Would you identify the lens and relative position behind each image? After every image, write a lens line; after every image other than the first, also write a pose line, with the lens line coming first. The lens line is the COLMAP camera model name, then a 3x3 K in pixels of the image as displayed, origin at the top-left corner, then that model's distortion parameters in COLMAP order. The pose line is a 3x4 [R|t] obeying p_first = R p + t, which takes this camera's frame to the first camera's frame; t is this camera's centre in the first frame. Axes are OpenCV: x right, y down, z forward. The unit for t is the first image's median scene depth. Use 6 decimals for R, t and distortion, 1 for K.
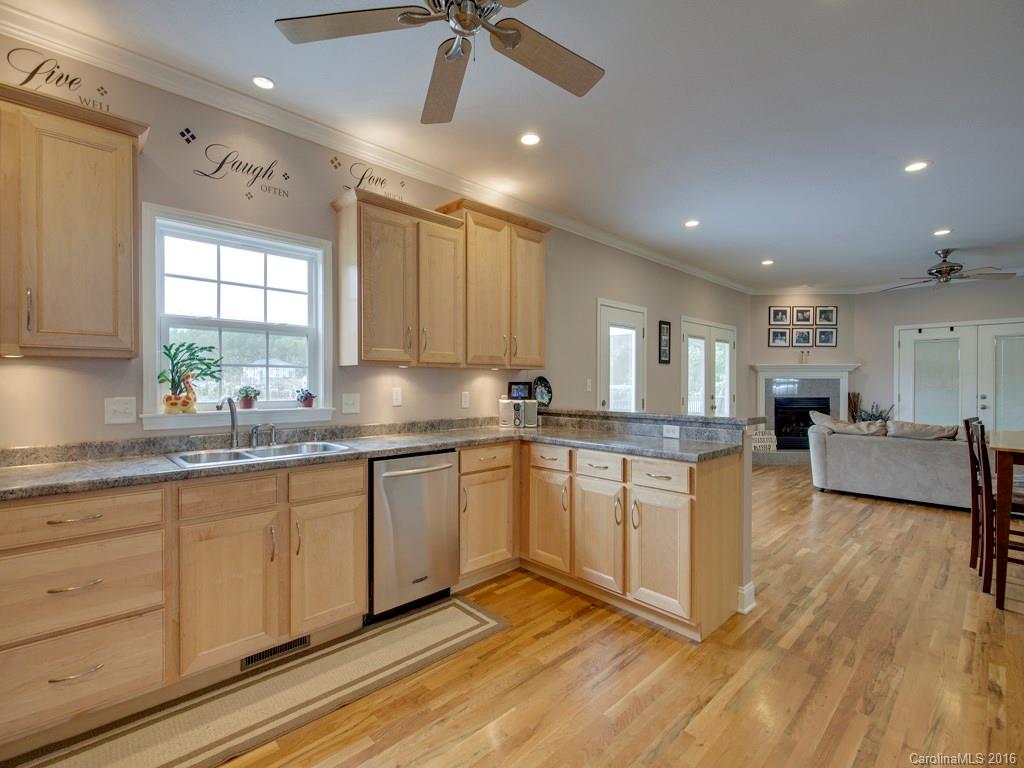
lens RADIAL K [[458.0, 0, 515.0], [0, 458.0, 386.0], [0, 0, 1]] dist [-0.001735, -0.000499]
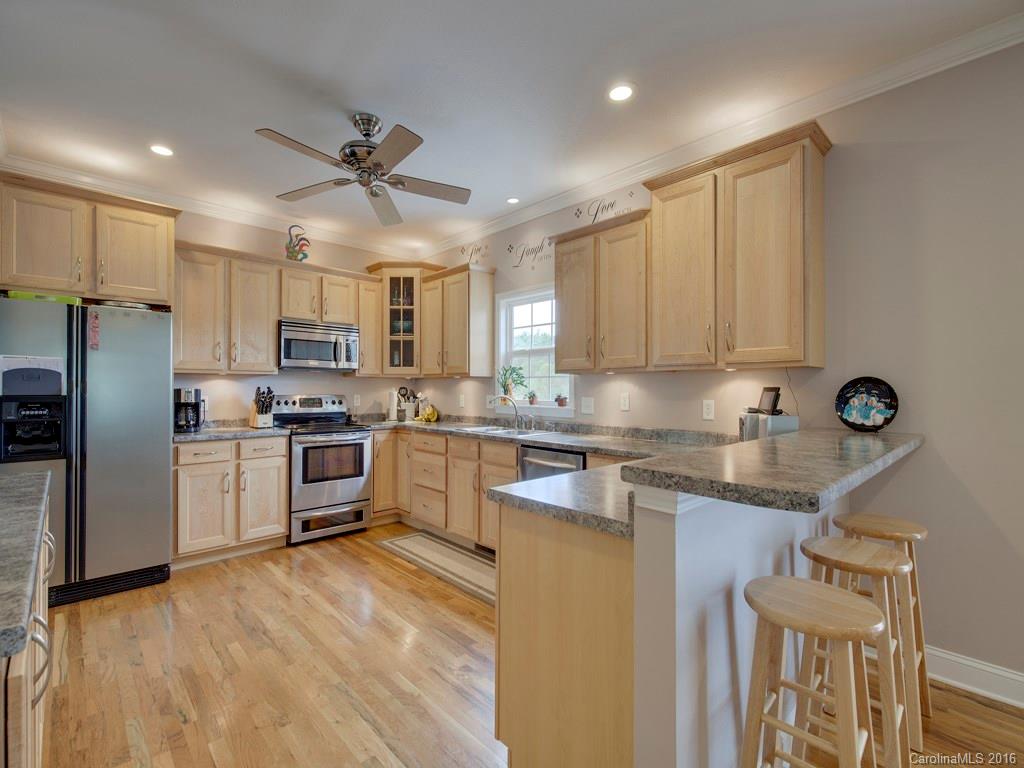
lens RADIAL K [[467.4, 0, 512.7], [0, 467.4, 386.8], [0, 0, 1]] dist [0.000094, -0.000760]
pose [[0.002952, -0.003839, -0.999988, 0.904920], [-0.008663, 0.999955, -0.003865, -0.004570], [0.999958, 0.008674, 0.002918, 0.835486]]
